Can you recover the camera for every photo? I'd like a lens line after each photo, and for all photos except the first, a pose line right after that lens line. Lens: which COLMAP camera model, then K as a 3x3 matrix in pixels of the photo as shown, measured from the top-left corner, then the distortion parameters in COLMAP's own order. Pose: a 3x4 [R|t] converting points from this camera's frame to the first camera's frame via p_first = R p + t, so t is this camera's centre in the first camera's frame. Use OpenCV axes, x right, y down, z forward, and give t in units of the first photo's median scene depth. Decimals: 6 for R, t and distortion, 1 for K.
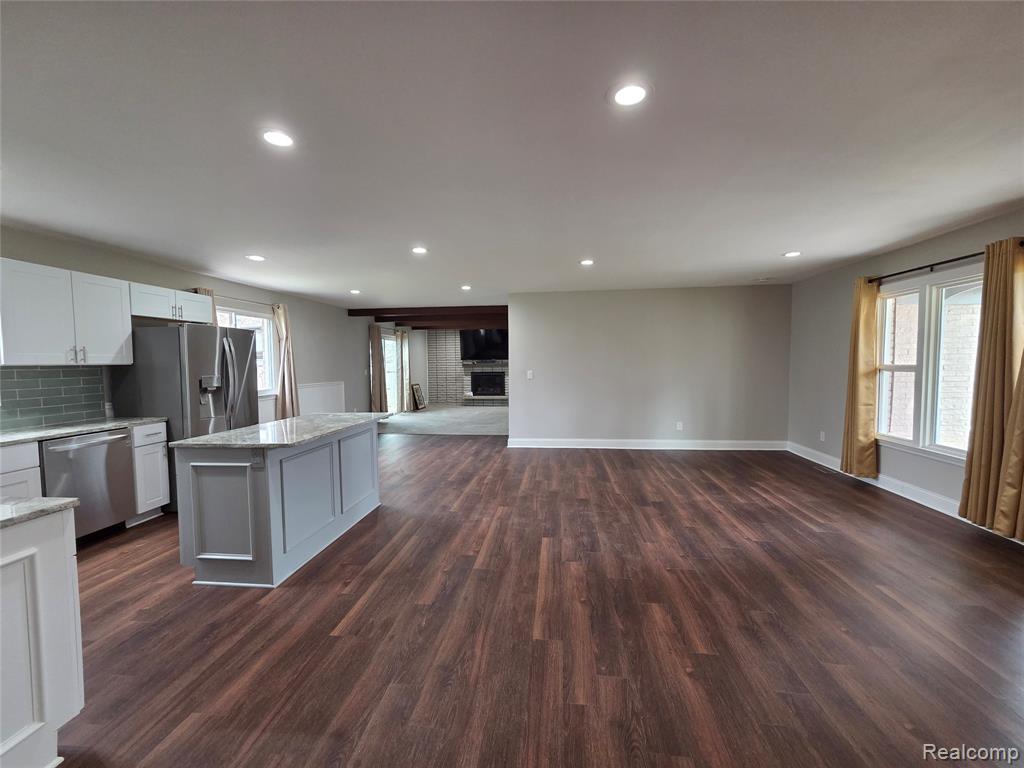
lens RADIAL K [[419.2, 0, 509.7], [0, 419.2, 383.6], [0, 0, 1]] dist [0.003699, -0.001098]
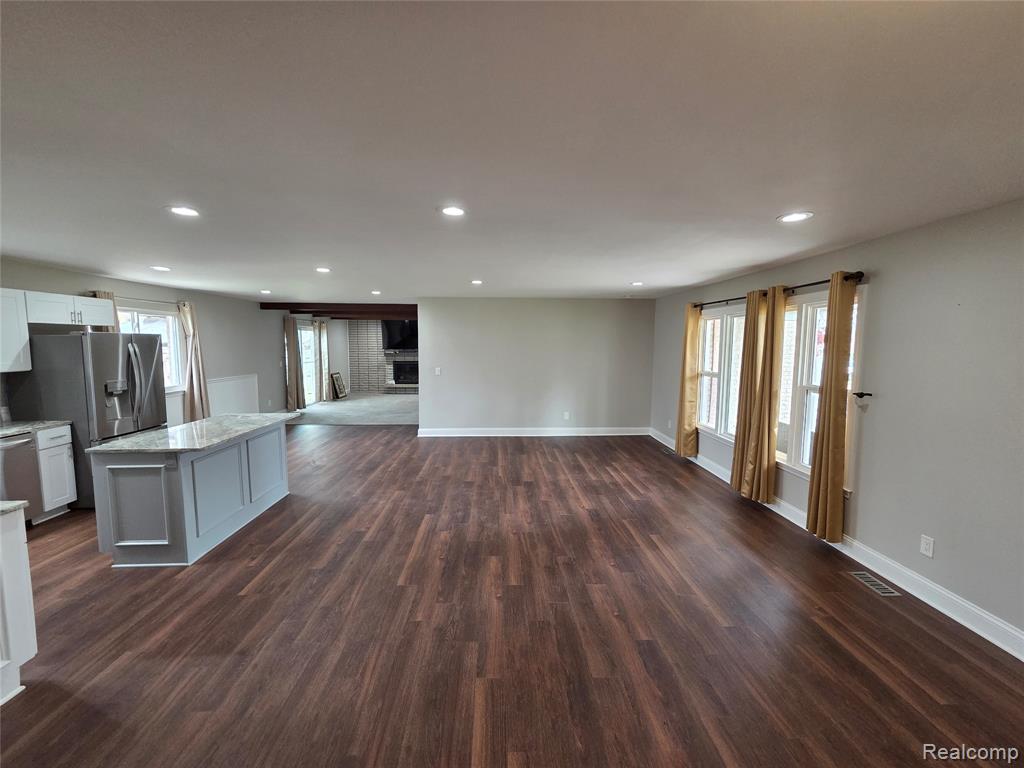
lens RADIAL K [[419.2, 0, 512.9], [0, 419.2, 382.5], [0, 0, 1]] dist [0.003699, -0.001098]
pose [[0.987113, 0.000587, 0.160024, 0.116011], [-0.007338, 0.999107, 0.041600, -0.068822], [-0.159857, -0.042238, 0.986236, -0.222598]]
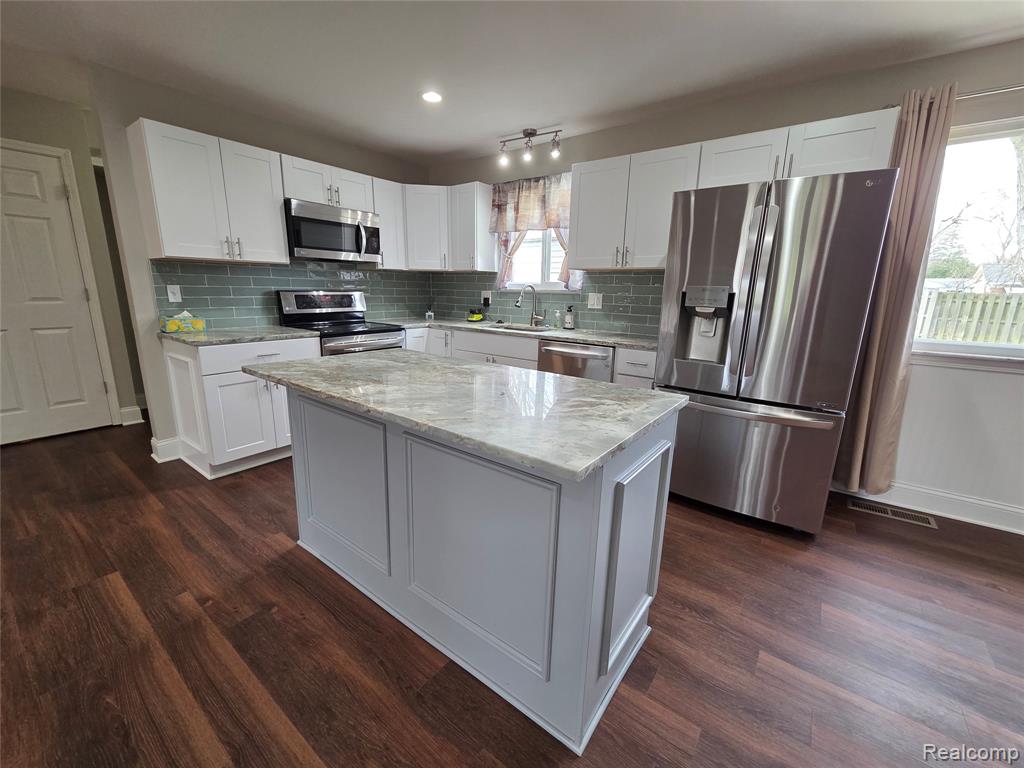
lens RADIAL K [[419.2, 0, 510.4], [0, 419.2, 382.3], [0, 0, 1]] dist [0.003699, -0.001098]
pose [[-0.506966, 0.192718, -0.840146, -0.104299], [-0.059985, 0.964435, 0.257425, -0.024484], [0.859876, 0.180902, -0.477375, 1.130519]]
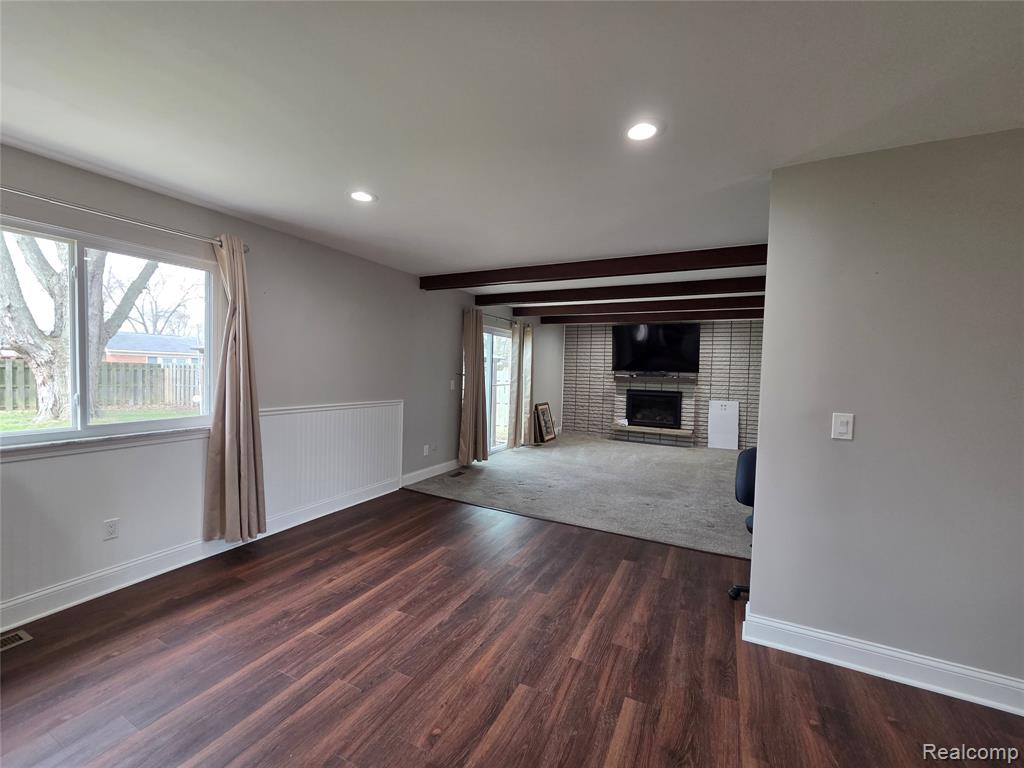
lens RADIAL K [[419.2, 0, 509.3], [0, 419.2, 381.5], [0, 0, 1]] dist [0.003699, -0.001098]
pose [[0.936737, 0.045725, -0.347035, -0.128252], [-0.055498, 0.998292, -0.018268, -0.060442], [0.345607, 0.036372, 0.937674, 1.097664]]
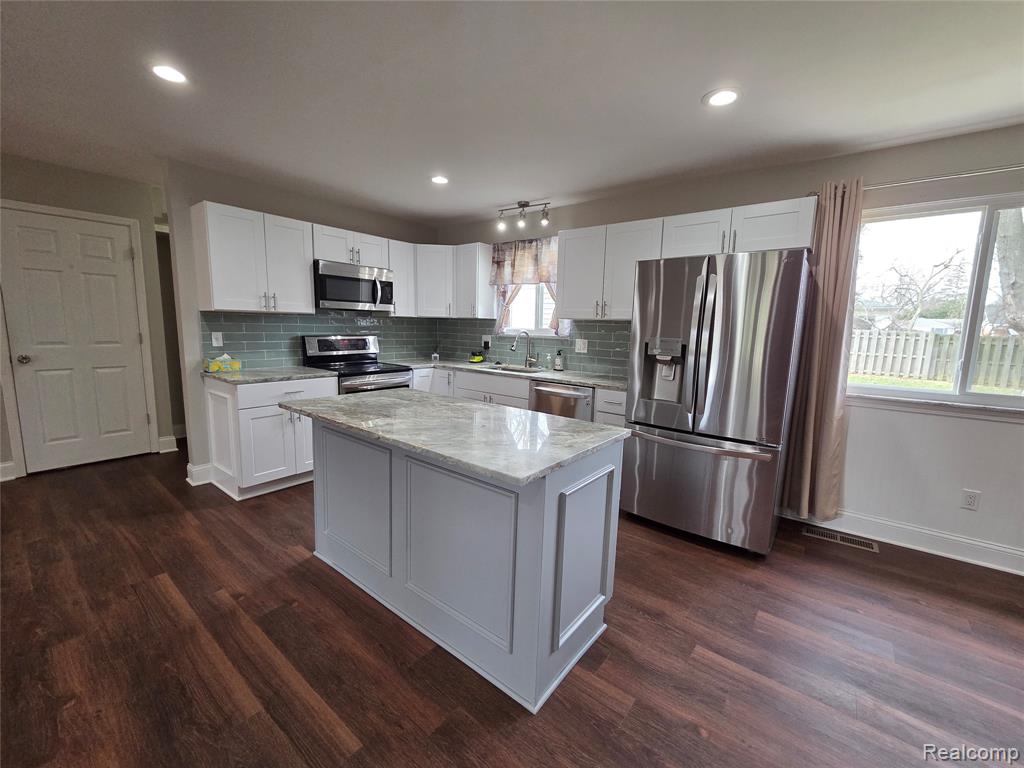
lens RADIAL K [[419.2, 0, 510.3], [0, 419.2, 381.6], [0, 0, 1]] dist [0.003699, -0.001098]
pose [[-0.526229, 0.114313, -0.842624, -0.032362], [-0.064137, 0.982765, 0.173379, -0.052752], [0.847921, 0.145280, -0.509827, 1.210171]]
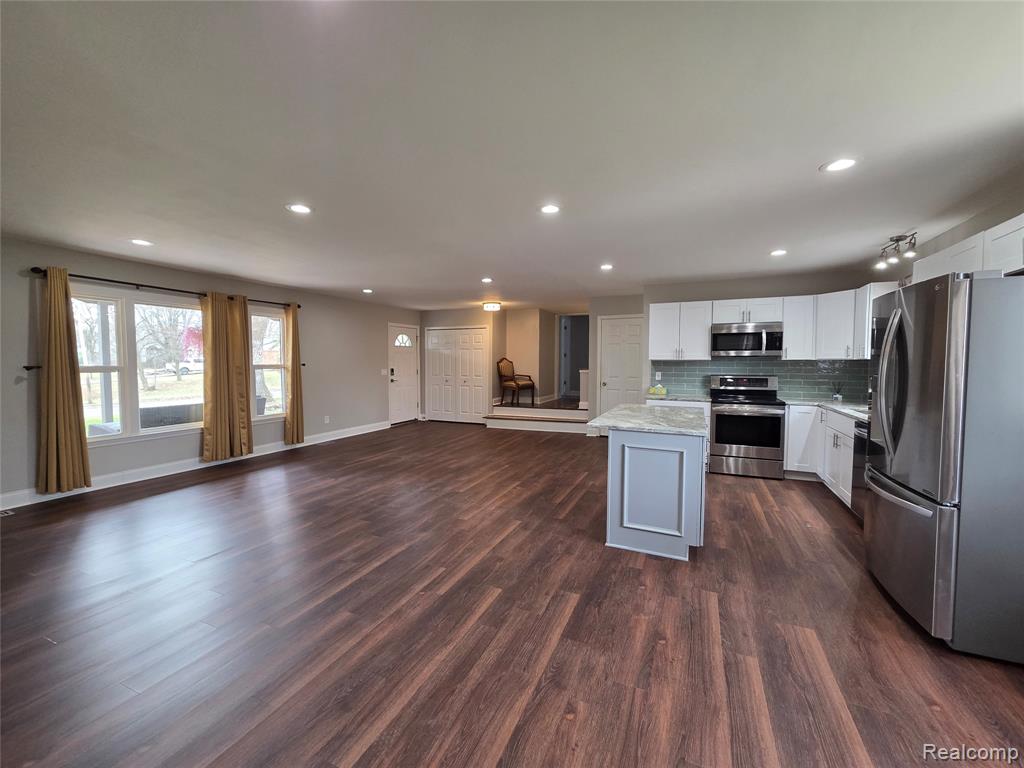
lens RADIAL K [[419.2, 0, 509.3], [0, 419.2, 381.4], [0, 0, 1]] dist [0.003699, -0.001098]
pose [[-0.954052, -0.005073, 0.299599, -0.396528], [0.024118, 0.995313, 0.093655, -0.087796], [-0.298670, 0.096577, -0.949457, 1.875838]]
